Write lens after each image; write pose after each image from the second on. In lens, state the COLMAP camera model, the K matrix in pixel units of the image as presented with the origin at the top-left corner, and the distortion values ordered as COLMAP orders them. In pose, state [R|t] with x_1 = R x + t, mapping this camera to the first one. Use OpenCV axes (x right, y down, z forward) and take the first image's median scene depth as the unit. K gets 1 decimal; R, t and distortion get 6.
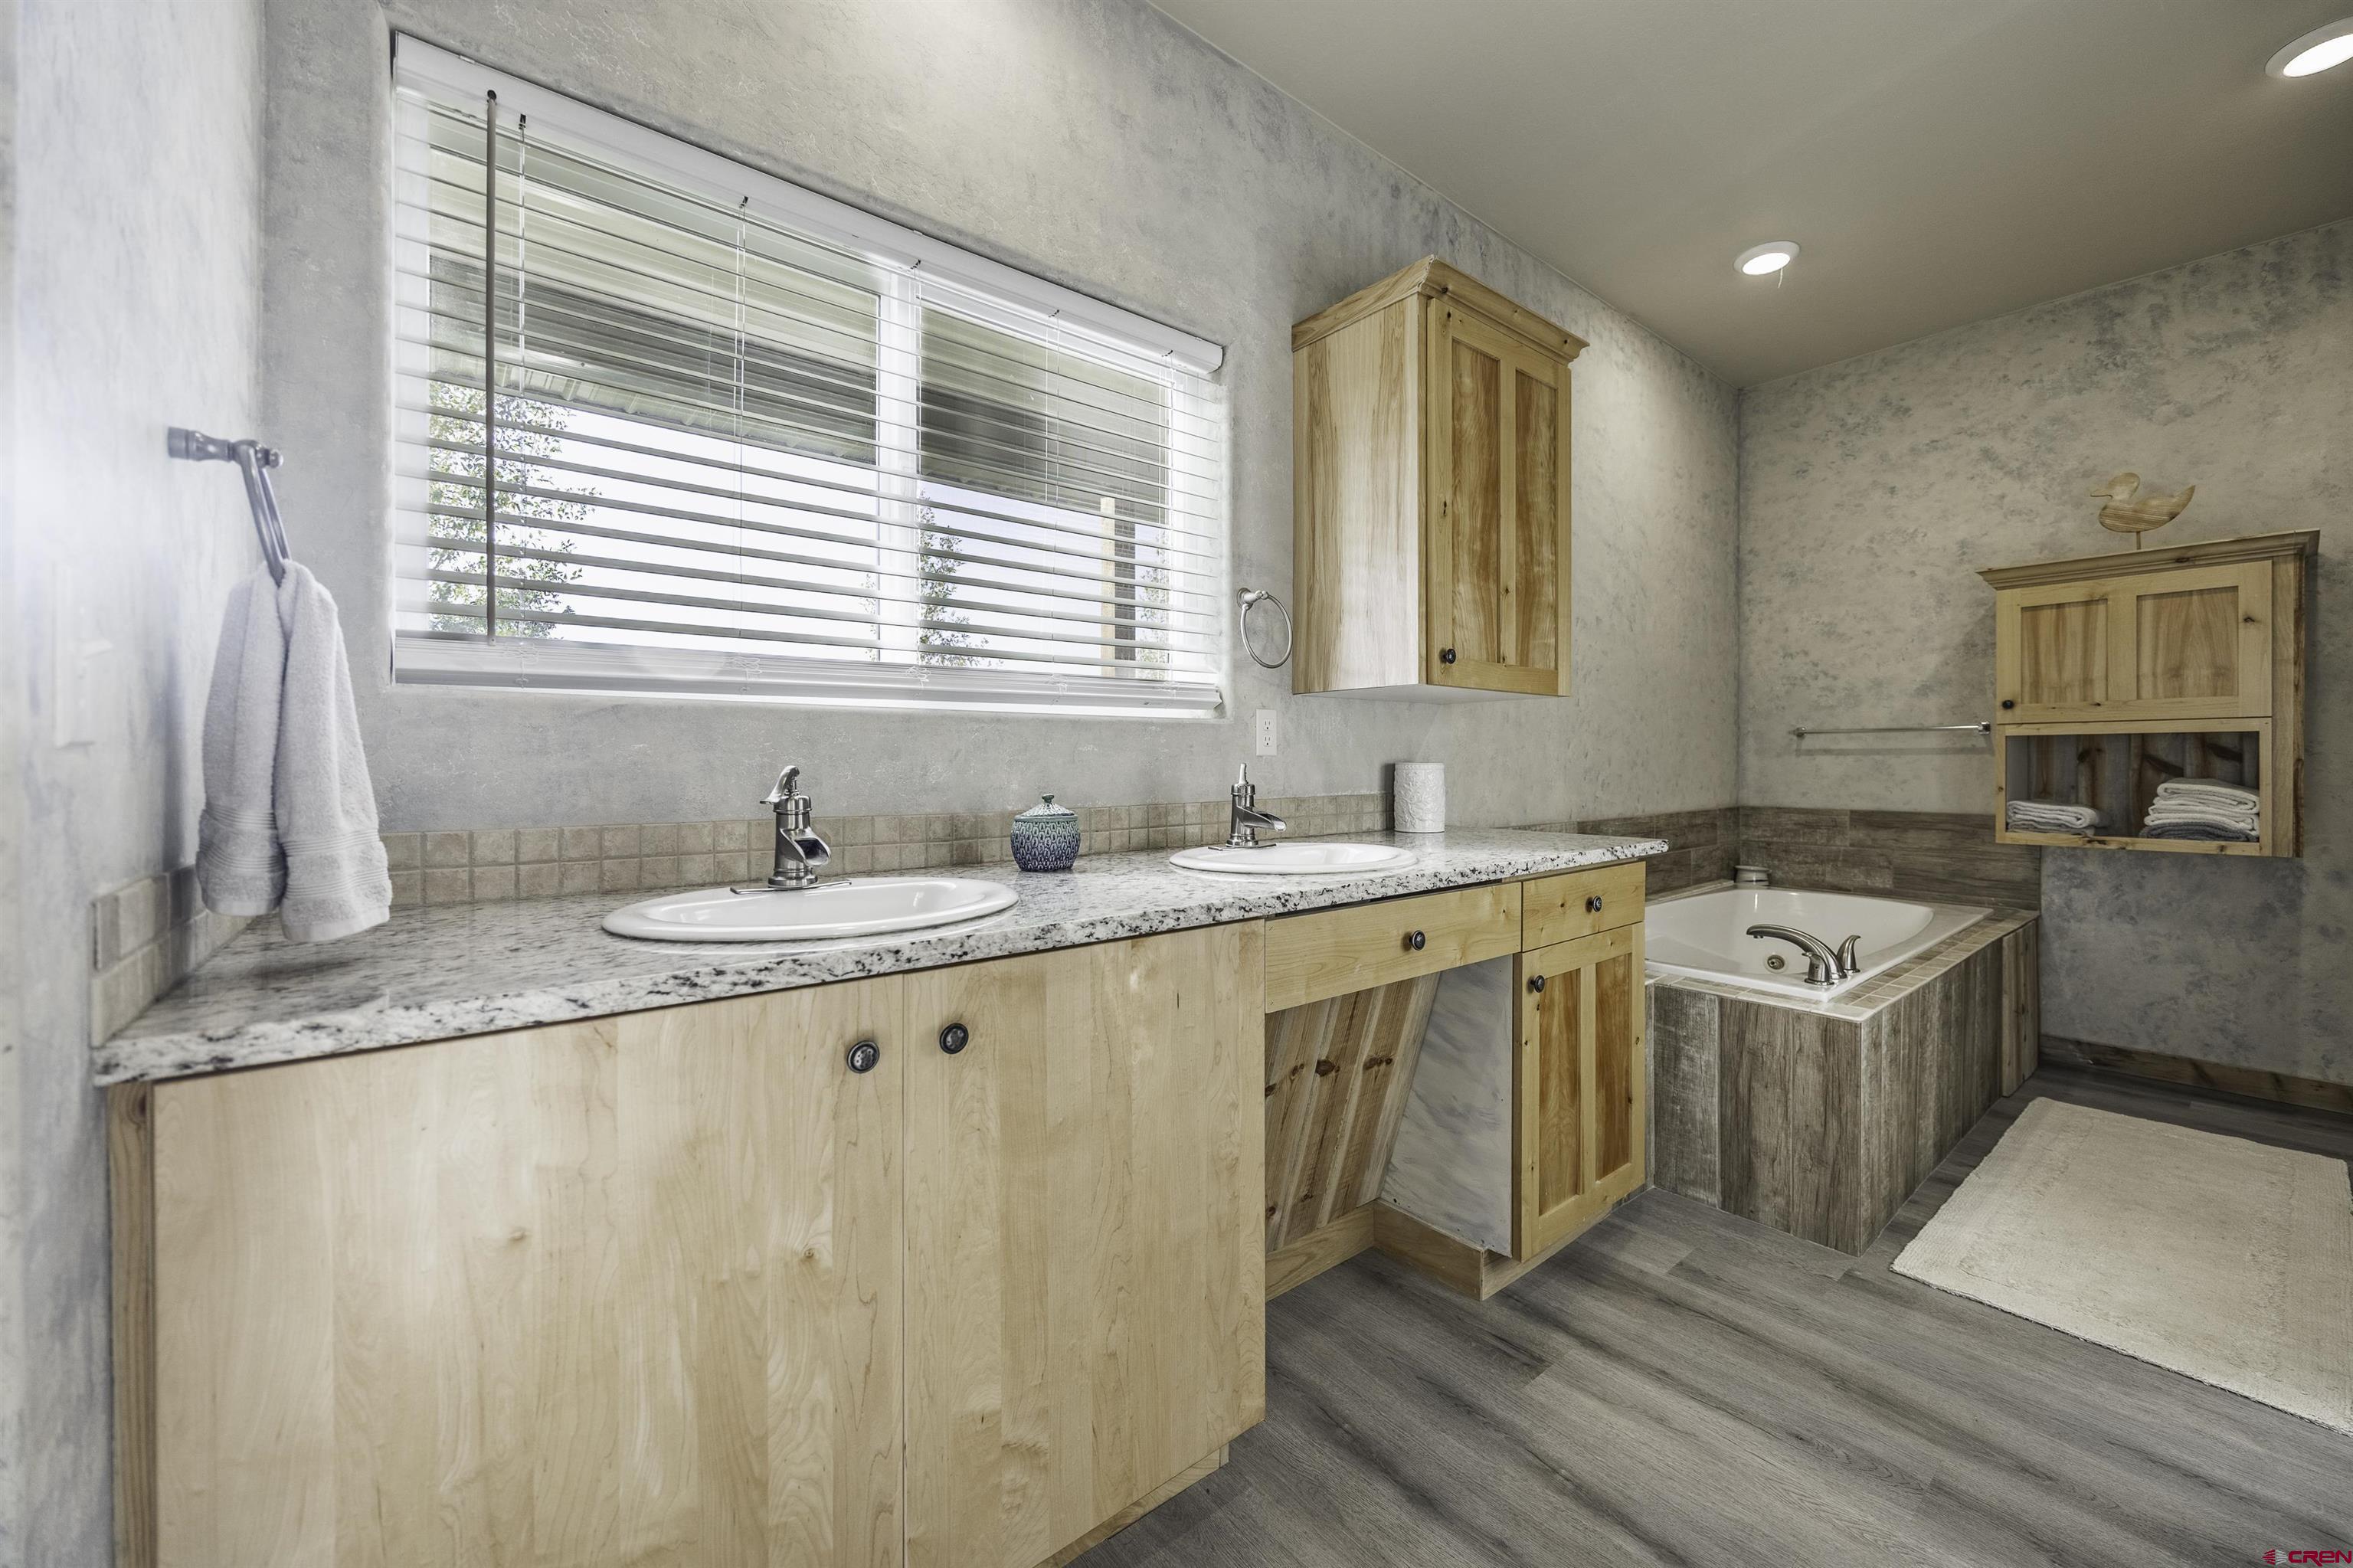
lens RADIAL K [[938.4, 0, 1169.0], [0, 938.4, 777.8], [0, 0, 1]] dist [-0.003323, -0.000645]
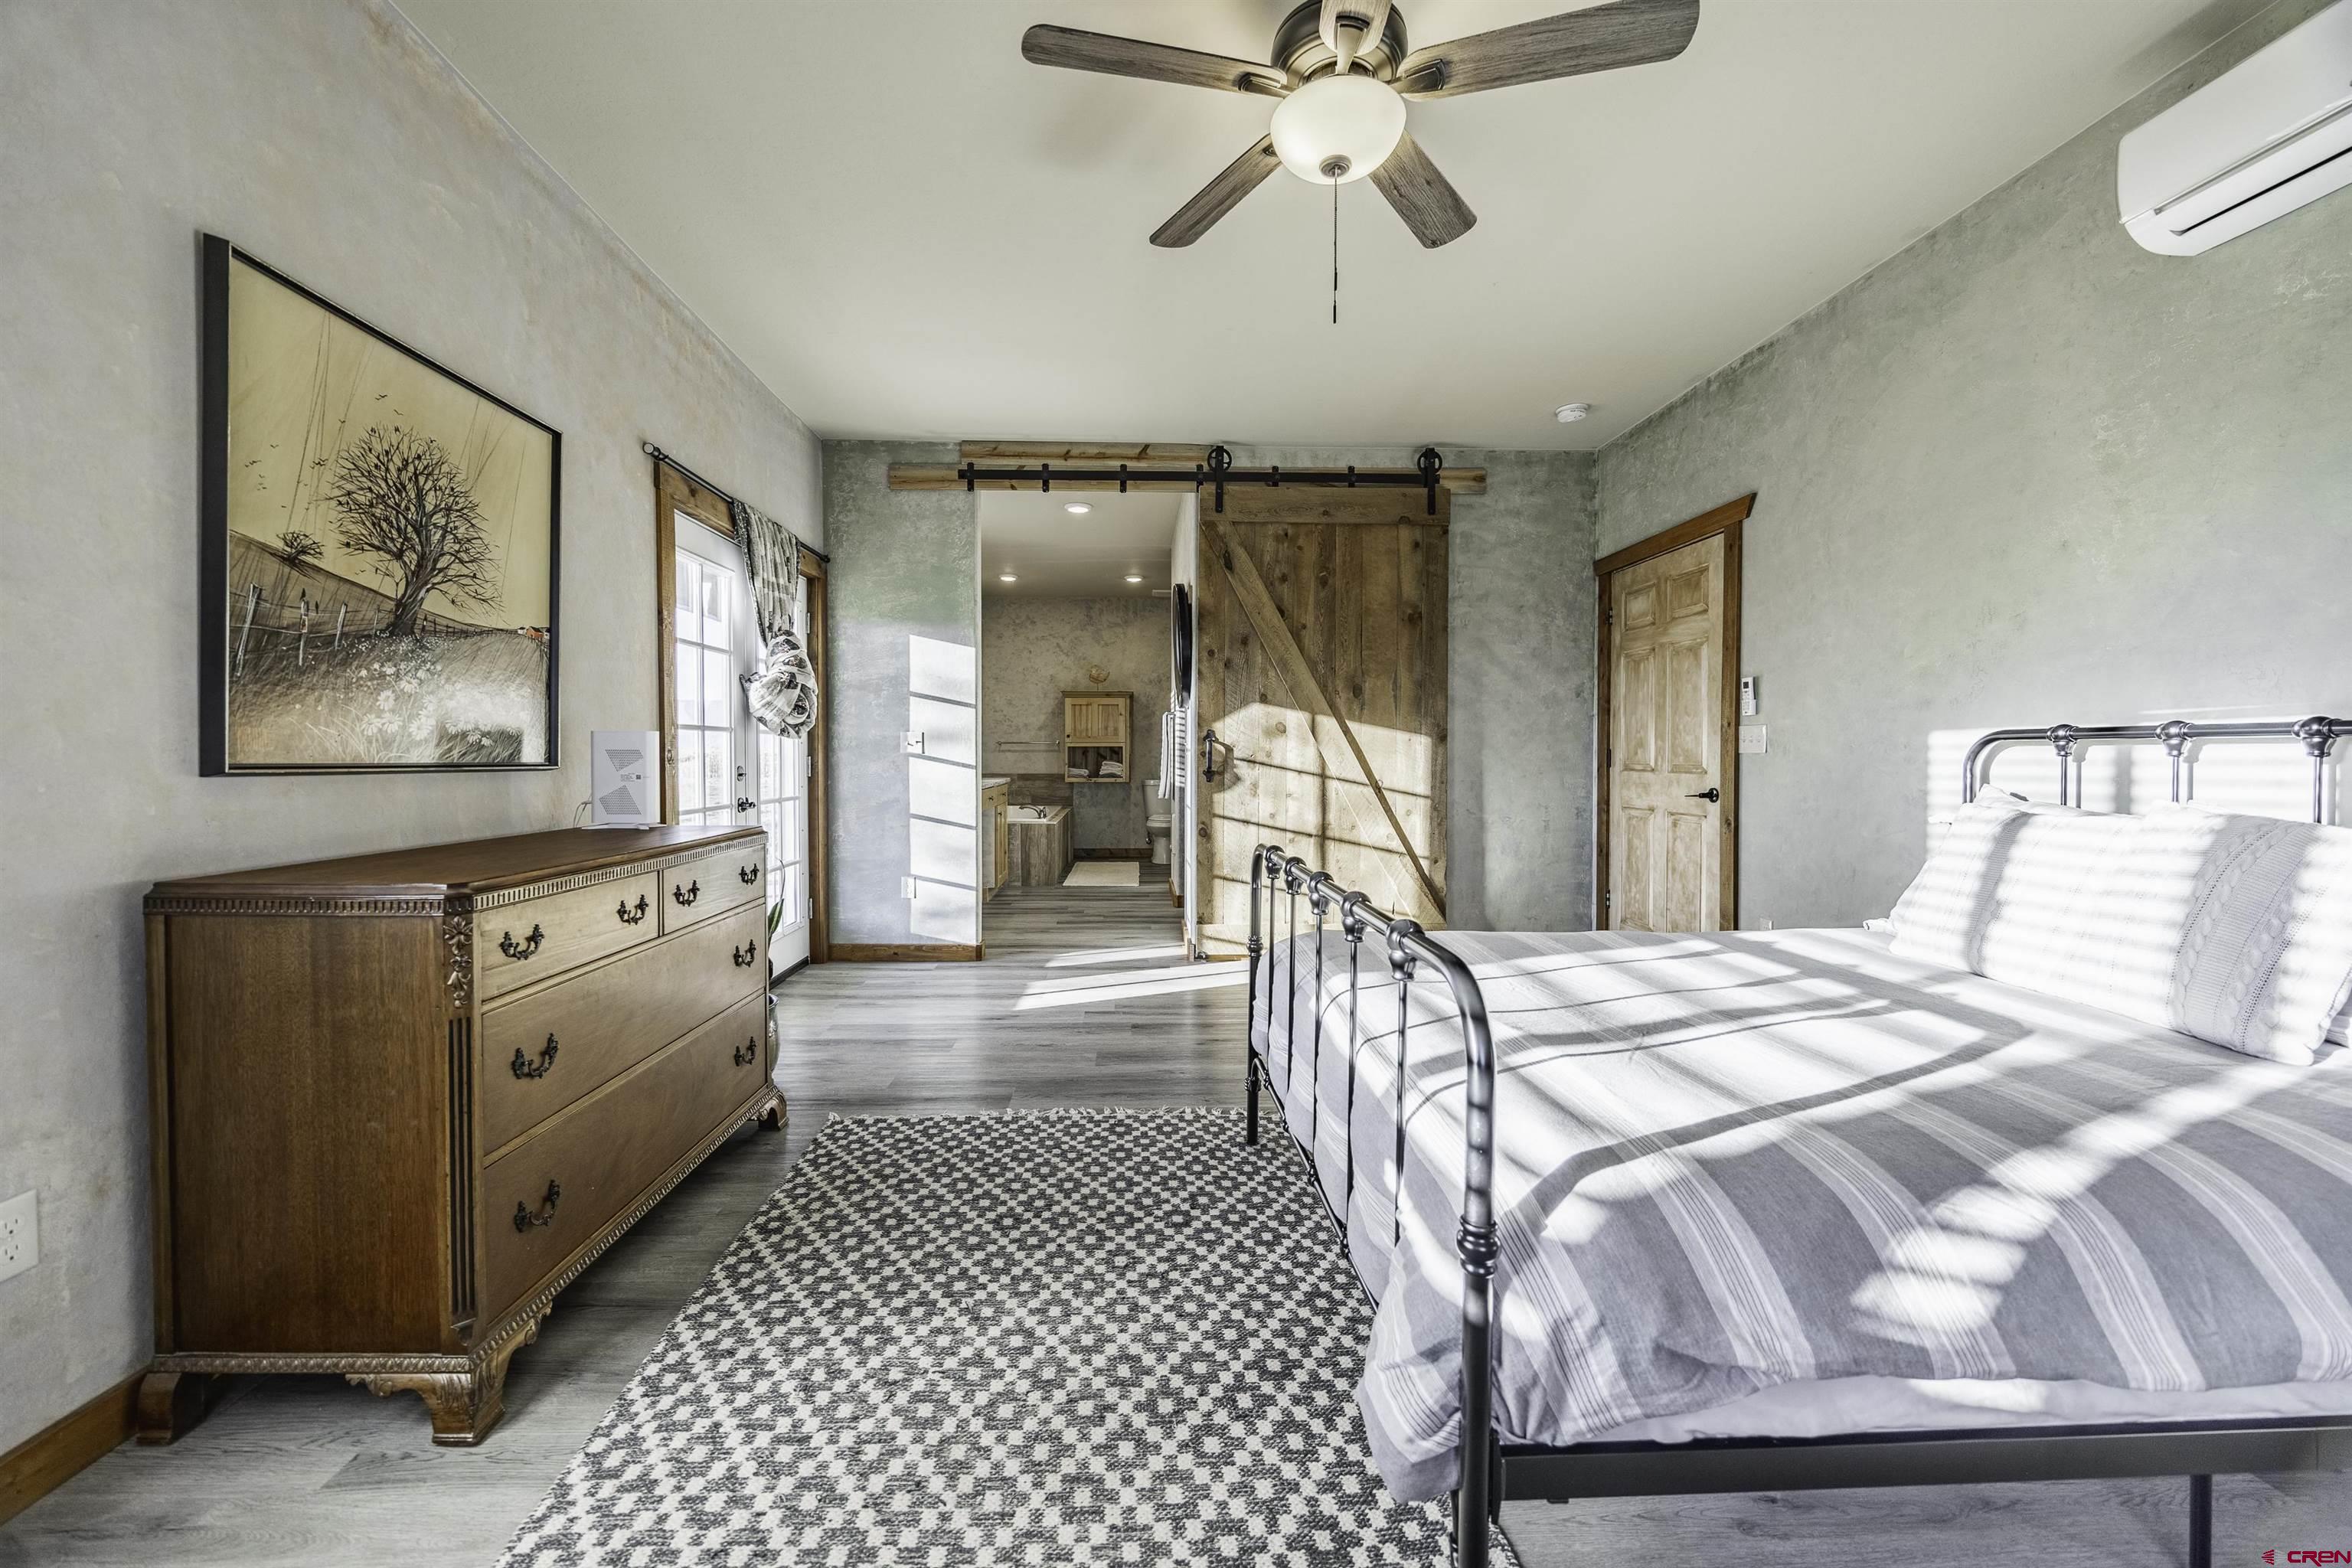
lens RADIAL K [[938.0, 0, 1168.5], [0, 938.0, 777.8], [0, 0, 1]] dist [-0.003323, -0.000645]
pose [[0.605560, -0.013225, 0.795690, -1.300948], [0.006226, 0.999910, 0.011881, 0.022848], [-0.795776, -0.002241, 0.605588, -1.078402]]
